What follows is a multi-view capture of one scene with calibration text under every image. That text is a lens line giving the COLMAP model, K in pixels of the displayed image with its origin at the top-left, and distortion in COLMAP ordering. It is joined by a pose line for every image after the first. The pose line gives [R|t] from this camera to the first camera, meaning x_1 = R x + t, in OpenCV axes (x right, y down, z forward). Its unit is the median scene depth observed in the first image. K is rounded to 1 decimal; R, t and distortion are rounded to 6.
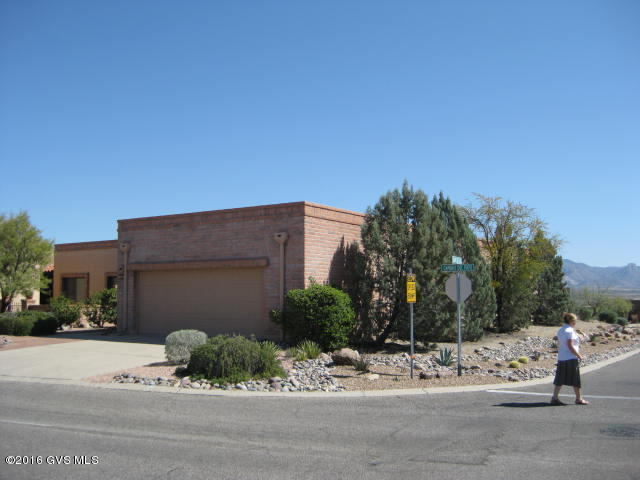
lens RADIAL K [[788.0, 0, 320.0], [0, 788.0, 240.0], [0, 0, 1]] dist [-0.100583, -0.008463]
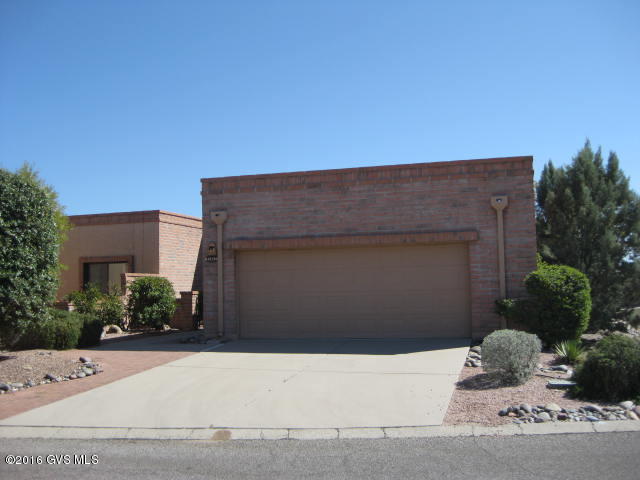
lens RADIAL K [[788.0, 0, 320.0], [0, 788.0, 240.0], [0, 0, 1]] dist [-0.100583, -0.008463]
pose [[0.944387, 0.002264, 0.328828, -0.420802], [-0.005303, 0.999951, 0.008345, 0.025072], [-0.328793, -0.009624, 0.944353, 0.319053]]
